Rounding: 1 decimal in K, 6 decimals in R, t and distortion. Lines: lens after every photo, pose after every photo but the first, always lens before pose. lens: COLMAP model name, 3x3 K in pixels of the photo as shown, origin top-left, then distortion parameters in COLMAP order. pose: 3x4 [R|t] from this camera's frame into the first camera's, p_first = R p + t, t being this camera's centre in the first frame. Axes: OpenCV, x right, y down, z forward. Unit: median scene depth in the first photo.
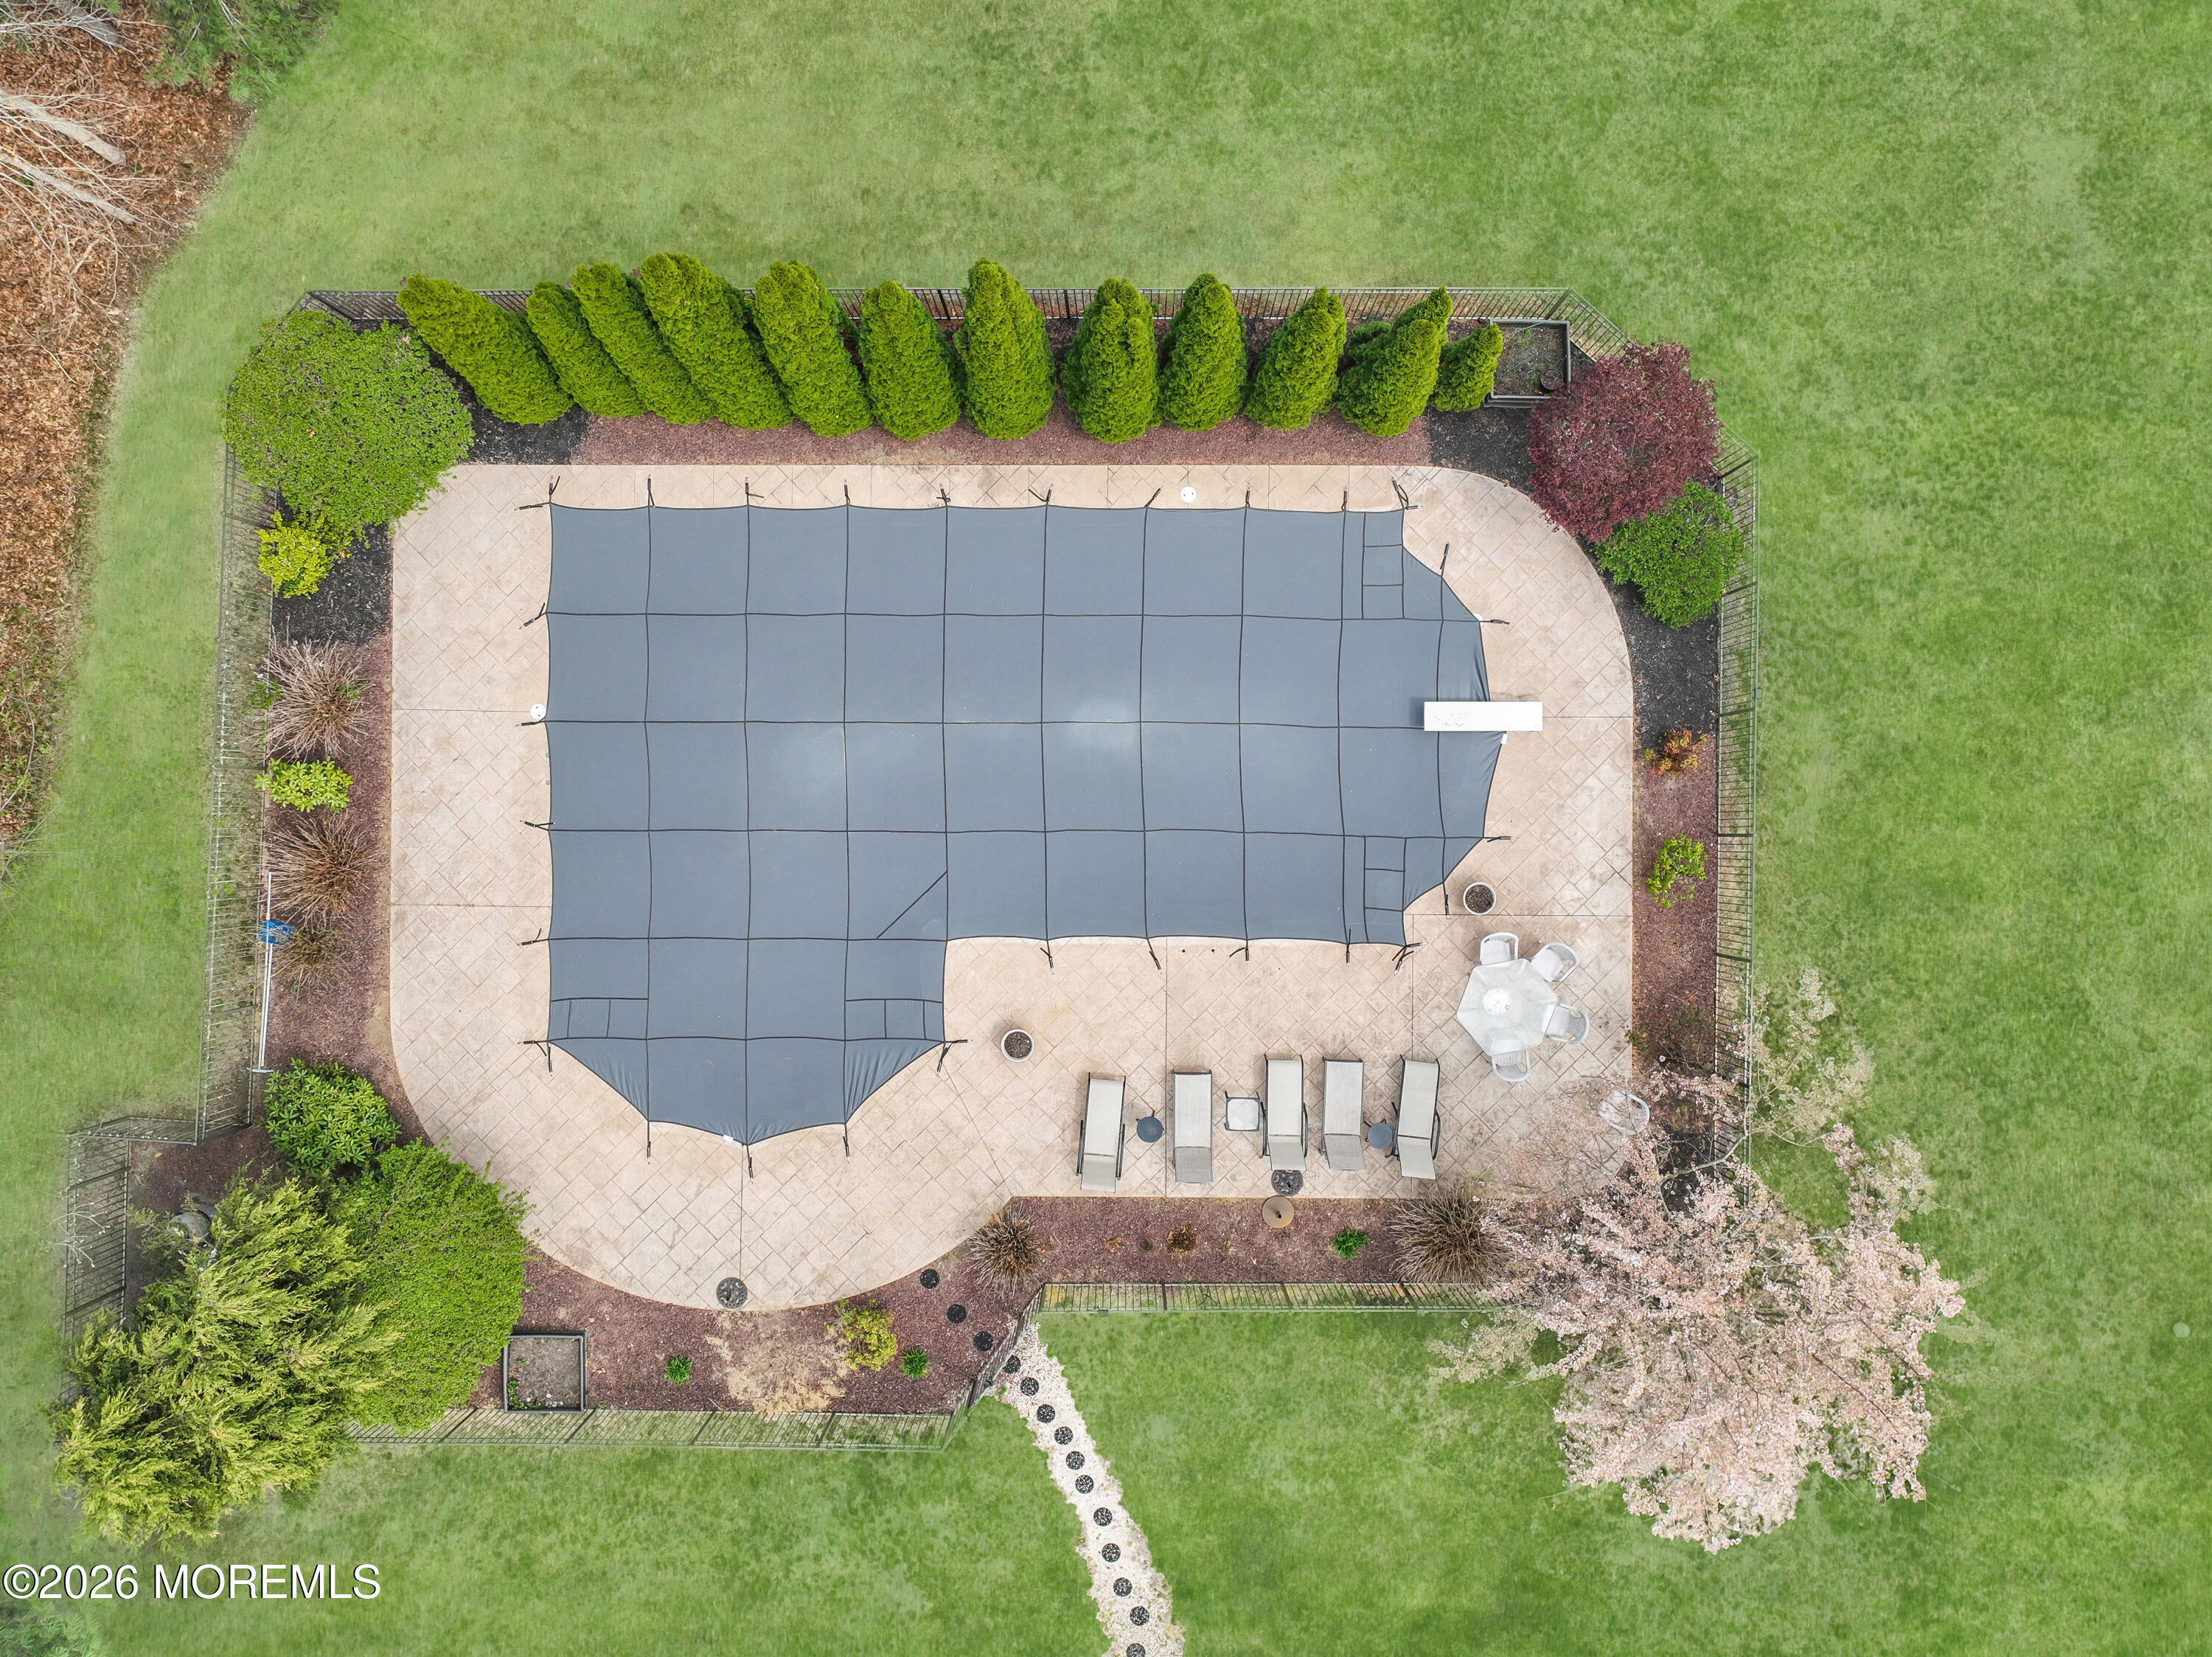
lens RADIAL K [[1554.2, 0, 1106.0], [0, 1554.2, 828.5], [0, 0, 1]] dist [-0.004986, 0.029540]
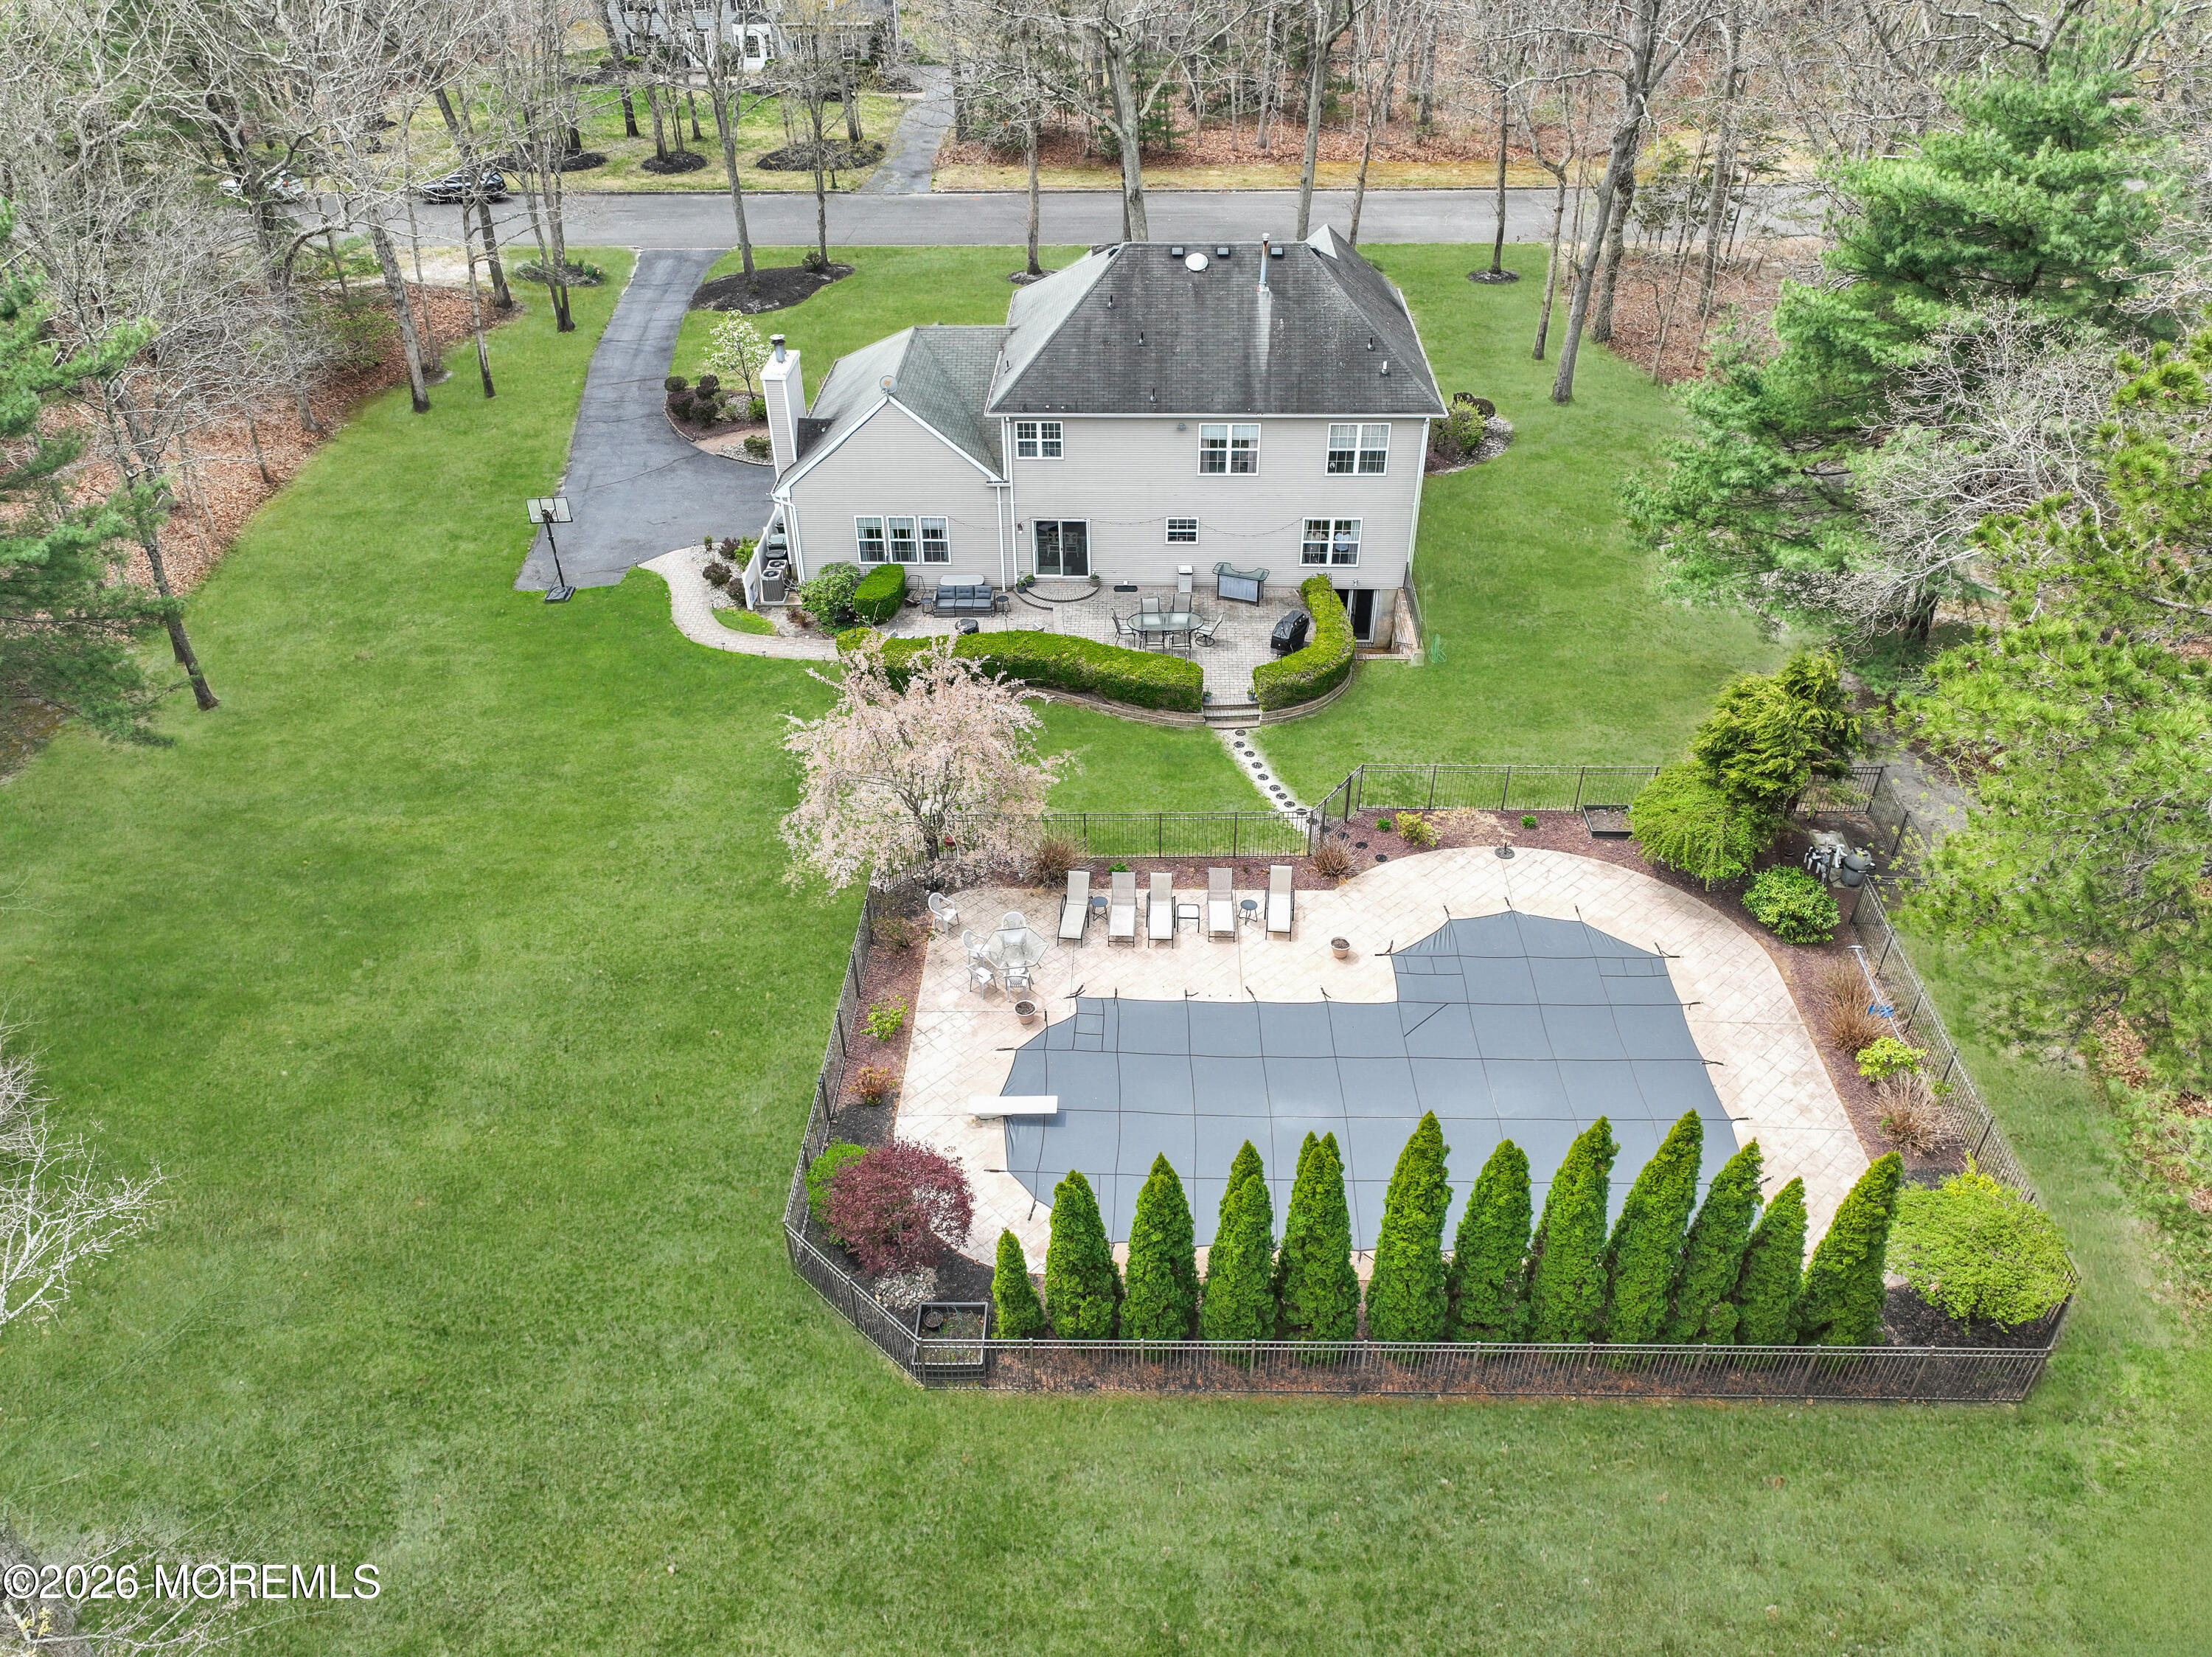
lens RADIAL K [[1549.4, 0, 1106.0], [0, 1549.4, 828.5], [0, 0, 1]] dist [0.060933, 0.002076]
pose [[-0.999690, -0.010303, 0.022678, 0.133631], [0.024270, -0.607776, 0.793737, -0.967184], [0.005605, 0.794042, 0.607838, 0.004441]]
